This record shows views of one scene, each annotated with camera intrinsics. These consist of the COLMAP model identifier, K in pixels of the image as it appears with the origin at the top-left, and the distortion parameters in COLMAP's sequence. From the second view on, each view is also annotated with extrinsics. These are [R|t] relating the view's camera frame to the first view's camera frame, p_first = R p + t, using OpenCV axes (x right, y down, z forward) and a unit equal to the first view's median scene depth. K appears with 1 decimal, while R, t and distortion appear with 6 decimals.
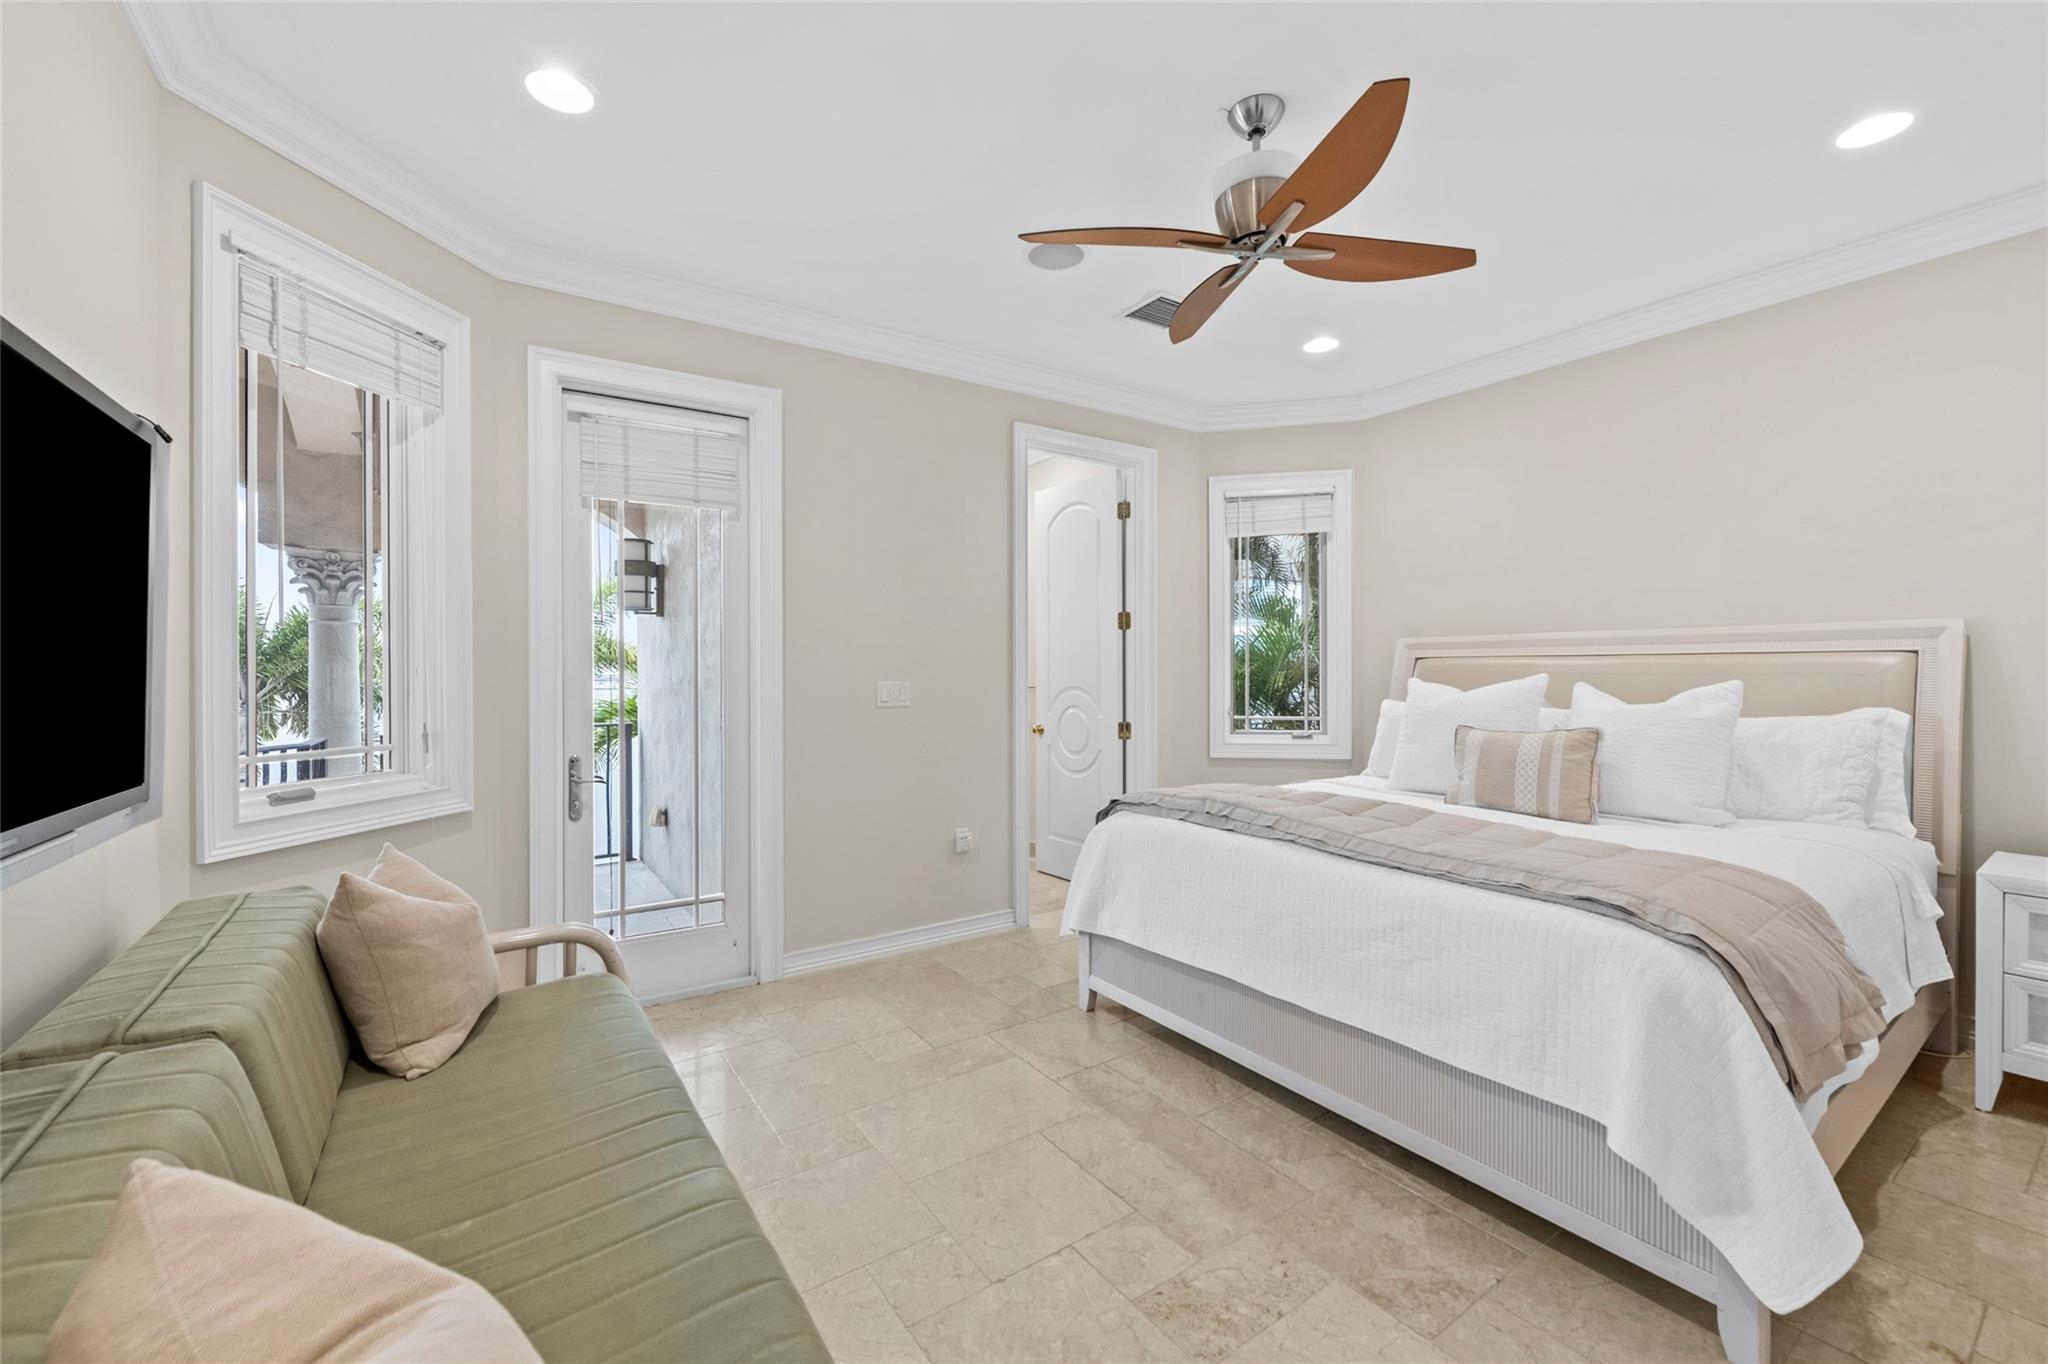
lens RADIAL K [[812.0, 0, 1025.9], [0, 812.0, 674.8], [0, 0, 1]] dist [0.002706, 0.000118]
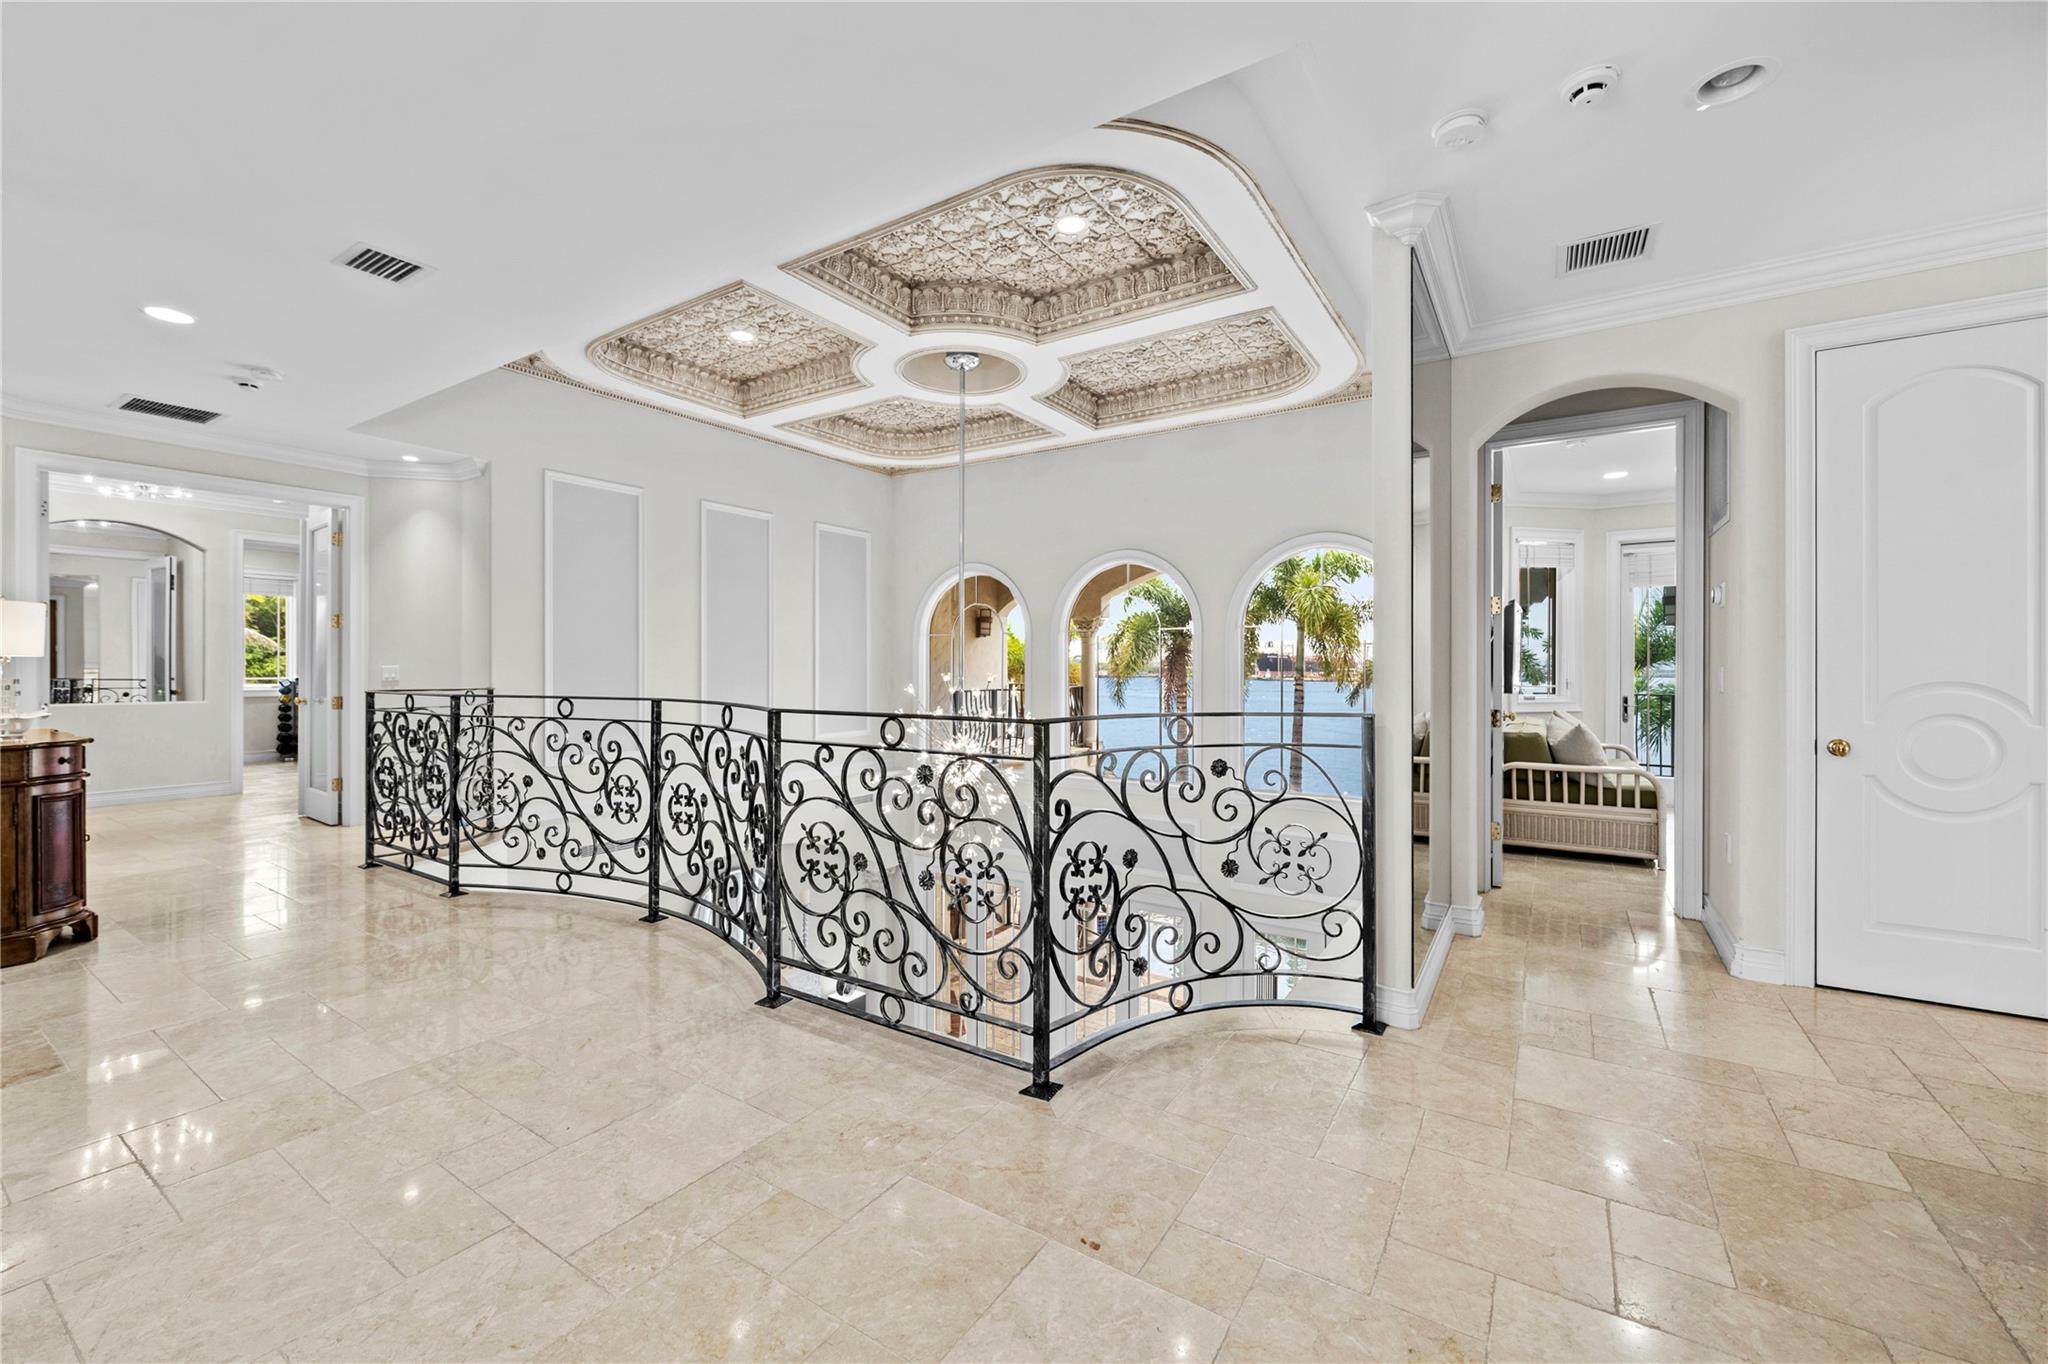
lens RADIAL K [[812.0, 0, 1032.8], [0, 812.0, 675.3], [0, 0, 1]] dist [0.002706, 0.000118]
pose [[0.381405, 0.005424, -0.924392, 1.030512], [-0.004673, 0.999981, 0.003940, 0.039761], [0.924396, 0.002817, 0.381423, -1.586139]]
